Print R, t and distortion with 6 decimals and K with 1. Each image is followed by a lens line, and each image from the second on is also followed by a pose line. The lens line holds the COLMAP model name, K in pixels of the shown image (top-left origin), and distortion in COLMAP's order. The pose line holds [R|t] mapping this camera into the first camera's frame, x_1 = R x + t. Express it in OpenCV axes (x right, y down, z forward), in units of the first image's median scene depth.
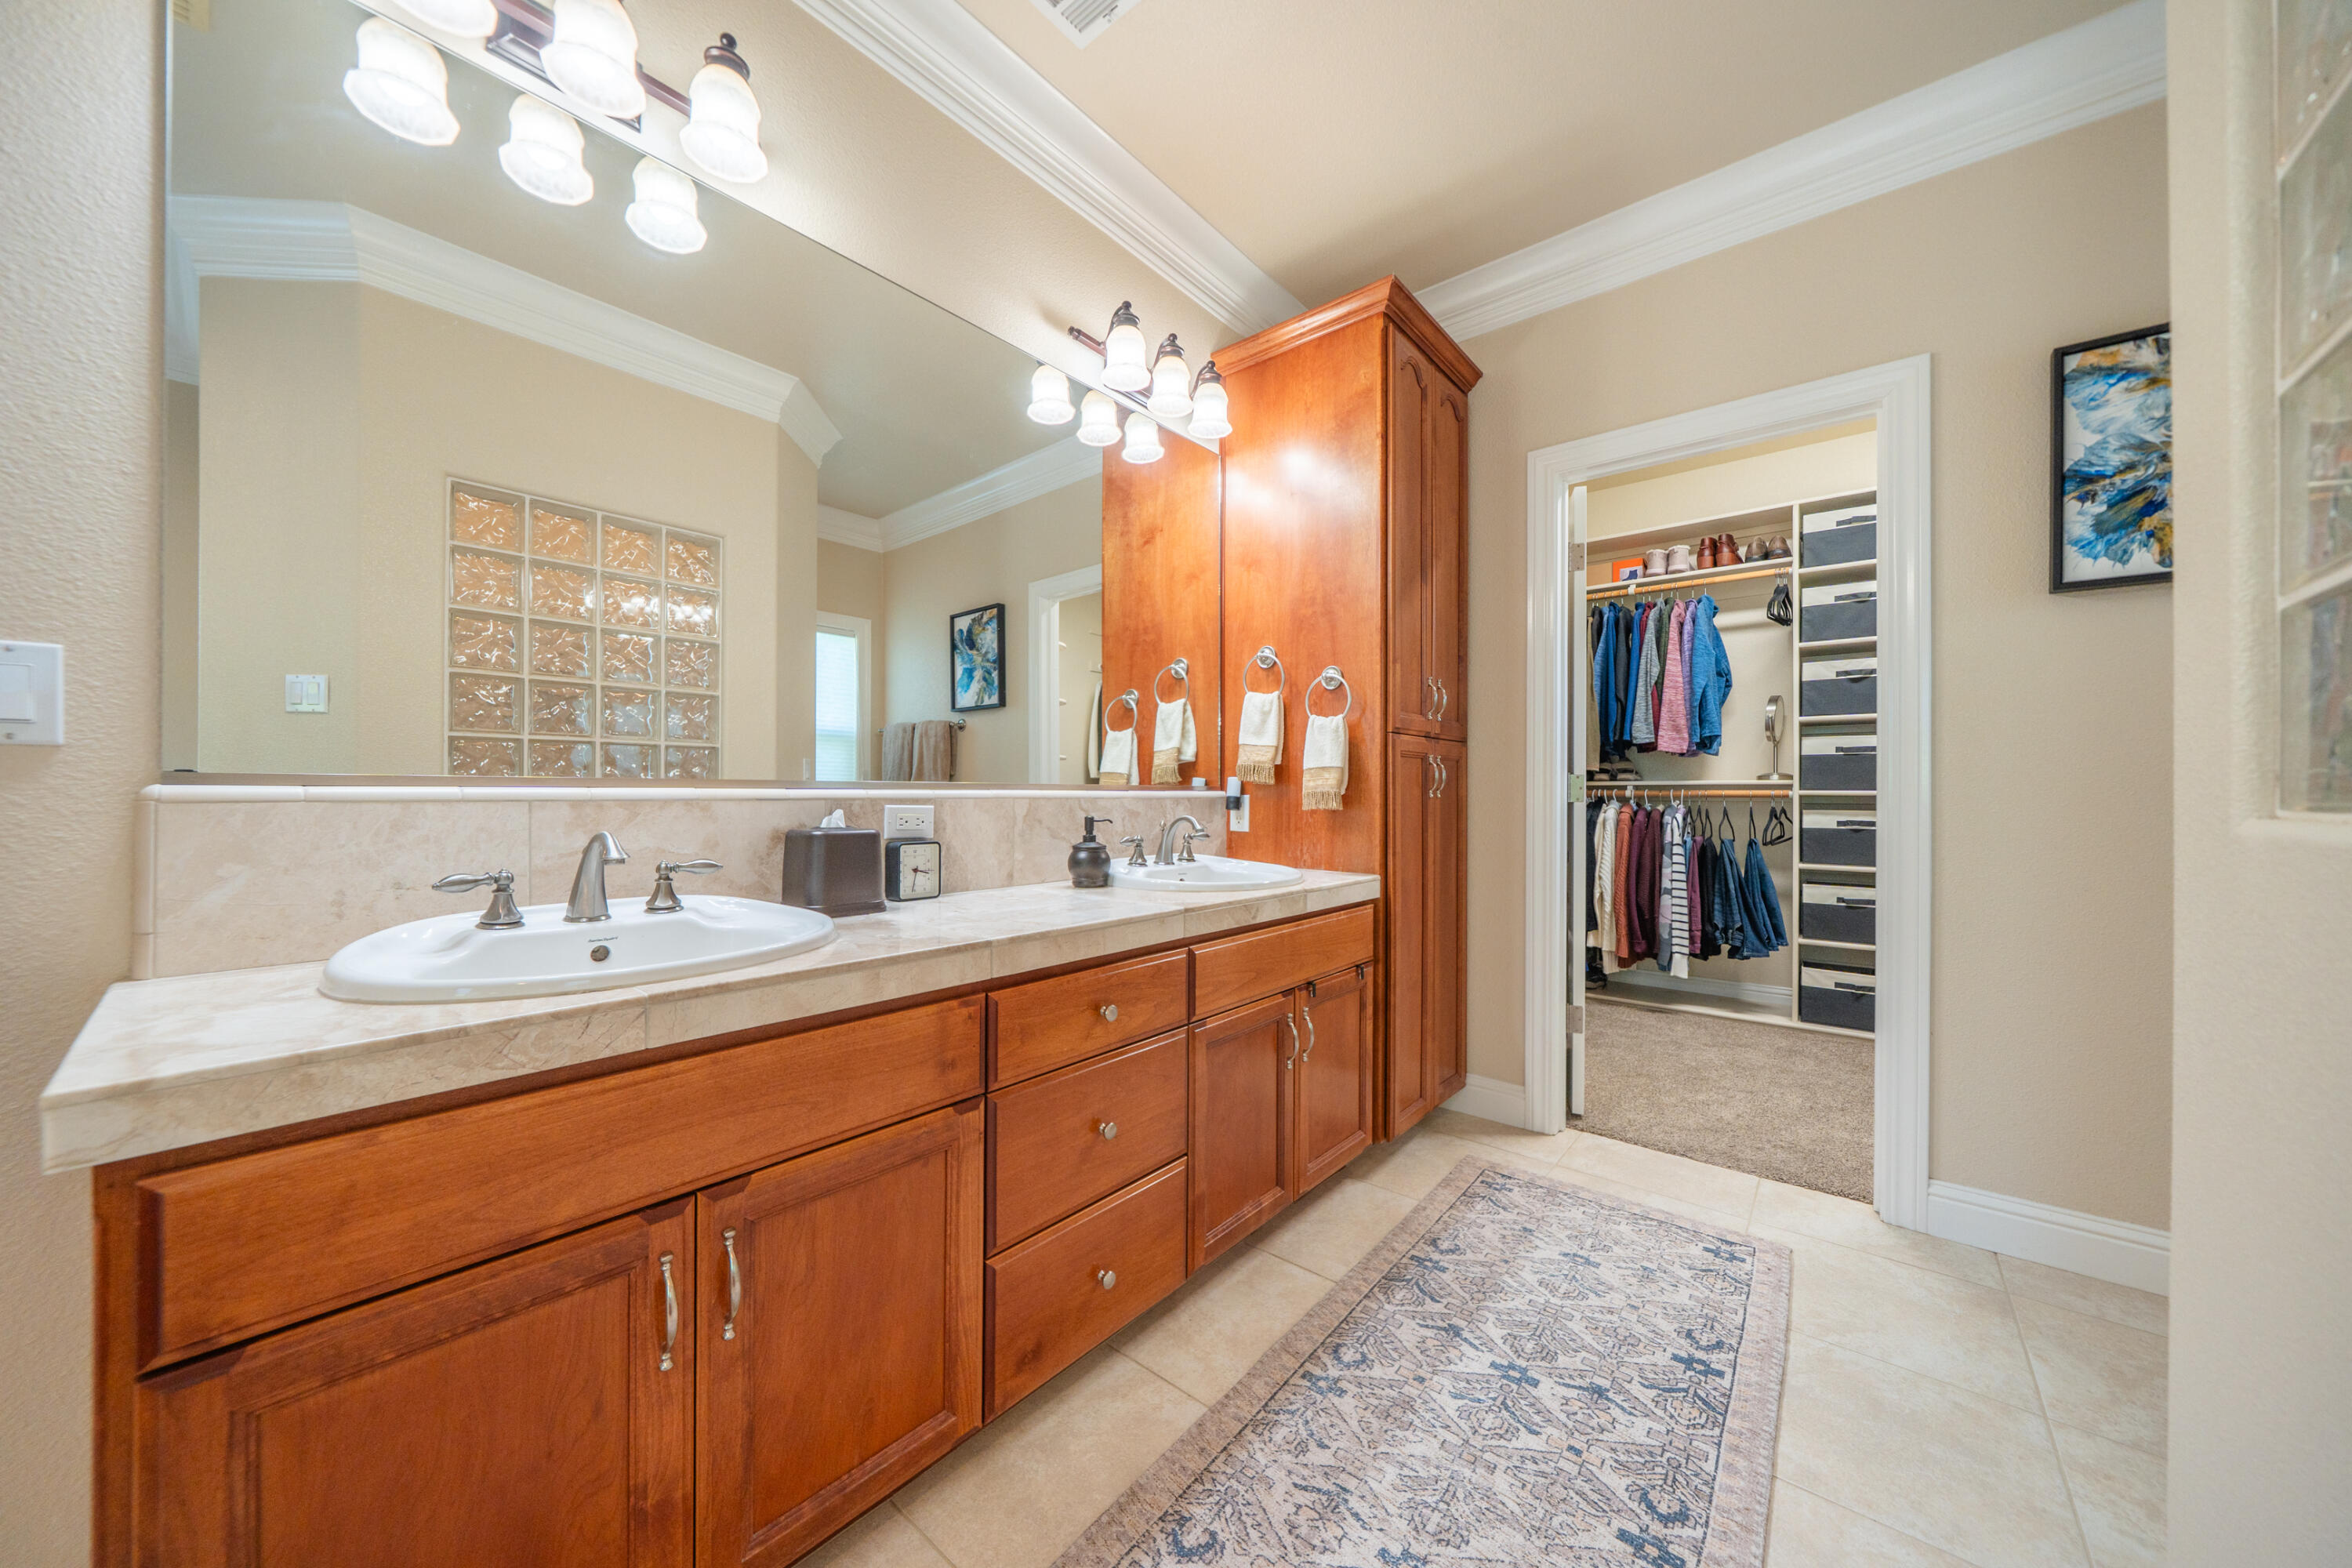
lens RADIAL K [[812.2, 0, 1168.8], [0, 812.2, 791.6], [0, 0, 1]] dist [-0.011130, 0.000773]
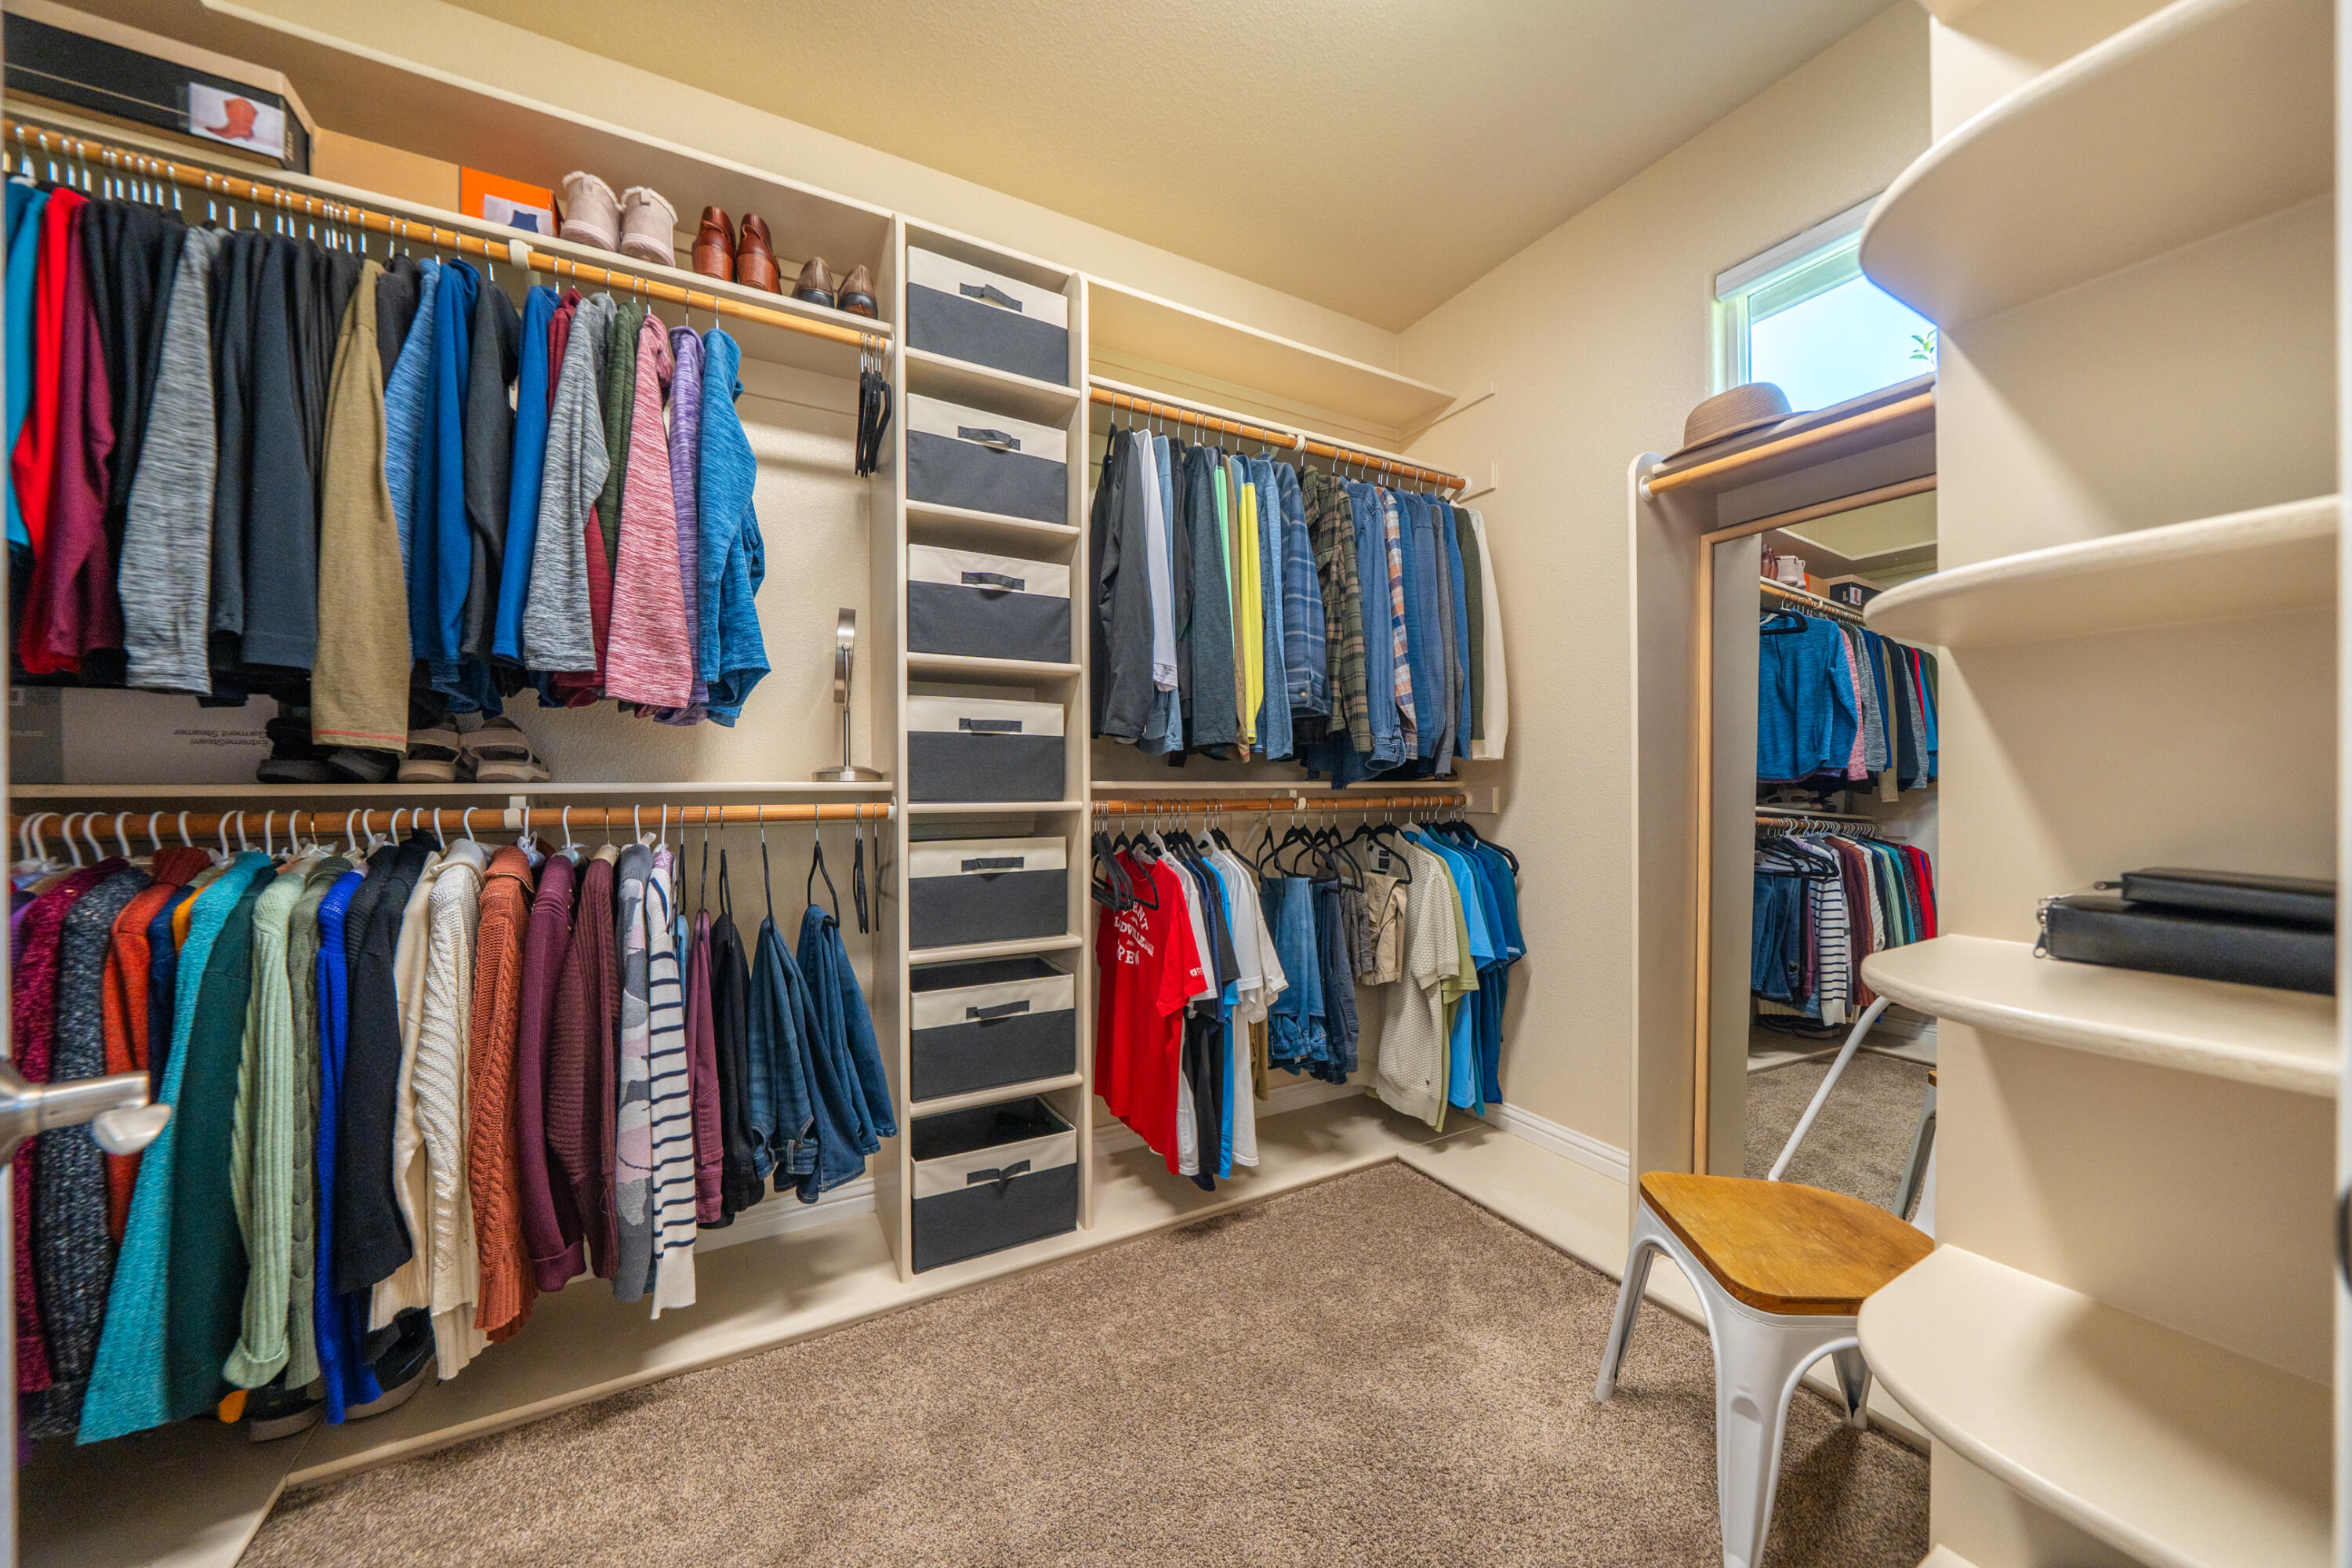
lens RADIAL K [[812.2, 0, 1173.9], [0, 812.2, 788.6], [0, 0, 1]] dist [-0.011130, 0.000773]
pose [[0.361571, -0.009140, 0.932300, 0.368477], [0.005534, 0.999955, 0.007657, -0.012724], [-0.932328, 0.002391, 0.361606, 0.646607]]
